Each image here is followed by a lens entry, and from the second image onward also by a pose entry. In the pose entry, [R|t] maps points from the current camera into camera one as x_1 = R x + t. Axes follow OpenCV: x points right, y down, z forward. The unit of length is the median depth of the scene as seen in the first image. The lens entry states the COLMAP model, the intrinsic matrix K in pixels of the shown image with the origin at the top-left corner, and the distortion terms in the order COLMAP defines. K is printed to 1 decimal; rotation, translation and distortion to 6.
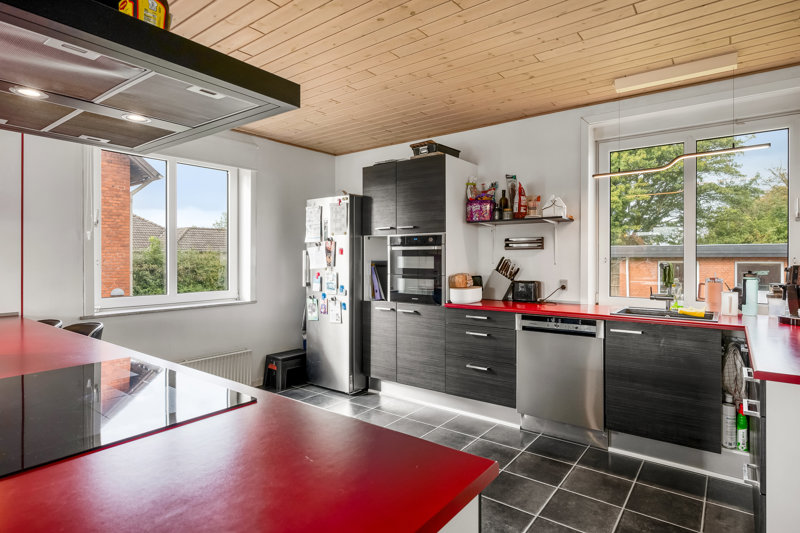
lens RADIAL K [[434.5, 0, 400.2], [0, 434.5, 257.6], [0, 0, 1]] dist [-0.002099, -0.000597]
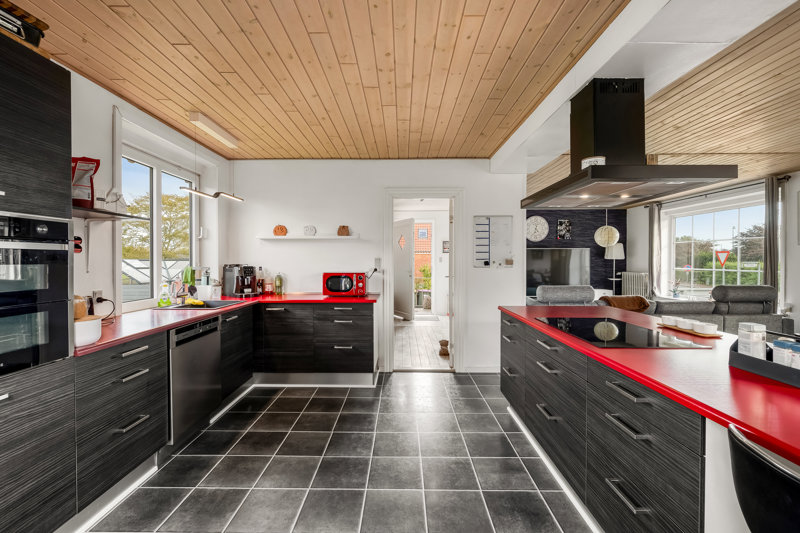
lens RADIAL K [[345.3, 0, 398.9], [0, 345.3, 263.3], [0, 0, 1]] dist [0.000785, 0.000193]
pose [[-0.599308, -0.006375, 0.800493, -0.464839], [0.000290, 0.999966, 0.008181, -0.006544], [-0.800518, 0.005135, -0.599286, 0.893289]]
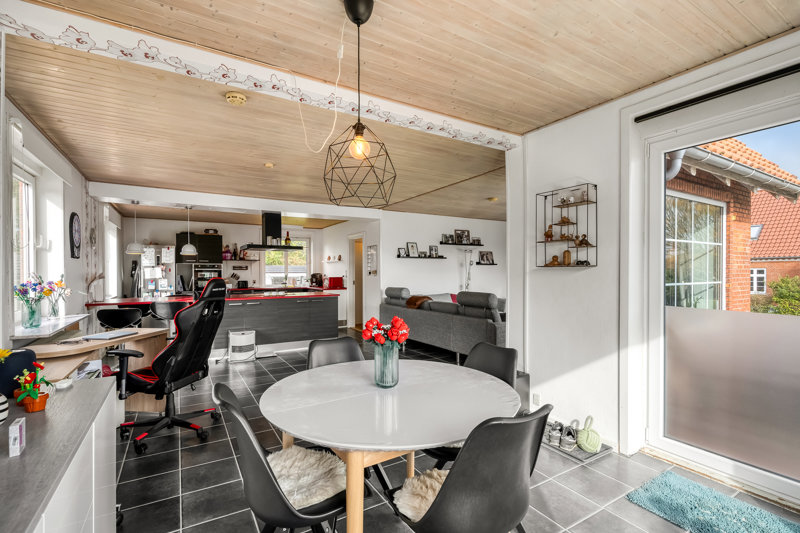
lens RADIAL K [[369.4, 0, 400.3], [0, 369.4, 275.6], [0, 0, 1]] dist [0.000277, 0.000016]
pose [[0.365251, -0.009352, 0.930862, -1.608325], [0.002102, 0.999955, 0.009221, -0.001842], [-0.930907, -0.001411, 0.365254, -0.879868]]
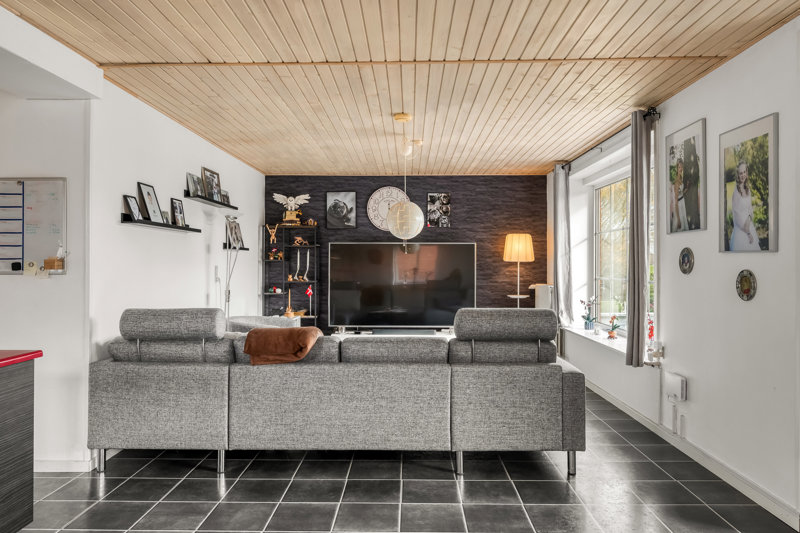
lens RADIAL K [[557.5, 0, 399.0], [0, 557.5, 259.4], [0, 0, 1]] dist [-0.005169, -0.000875]
pose [[-0.594113, 0.007117, 0.804350, -0.895984], [-0.002129, 0.999943, -0.010420, -0.001092], [-0.804379, -0.007903, -0.594064, 0.067860]]
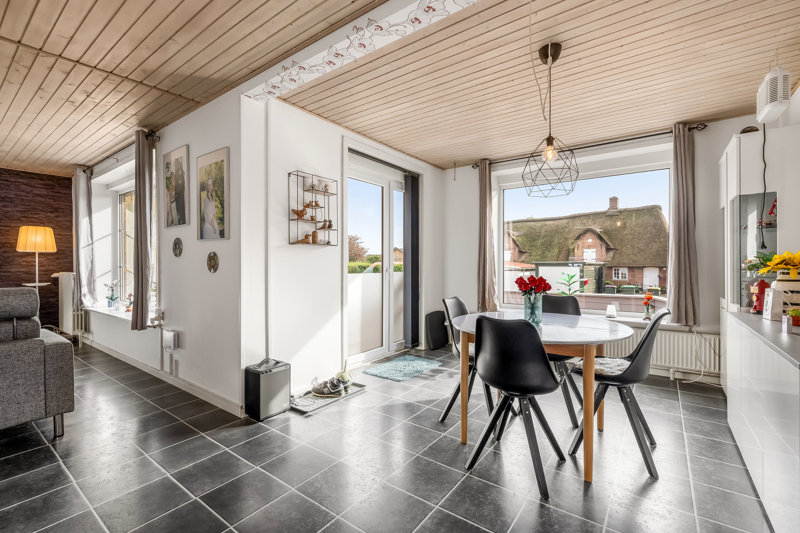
lens RADIAL K [[354.6, 0, 400.0], [0, 354.6, 266.5], [0, 0, 1]] dist [0.001812, 0.000350]
pose [[-0.999885, 0.003799, -0.014683, -0.936334], [0.003644, 0.999937, 0.010577, 0.030925], [0.014723, 0.010522, -0.999836, -0.058519]]
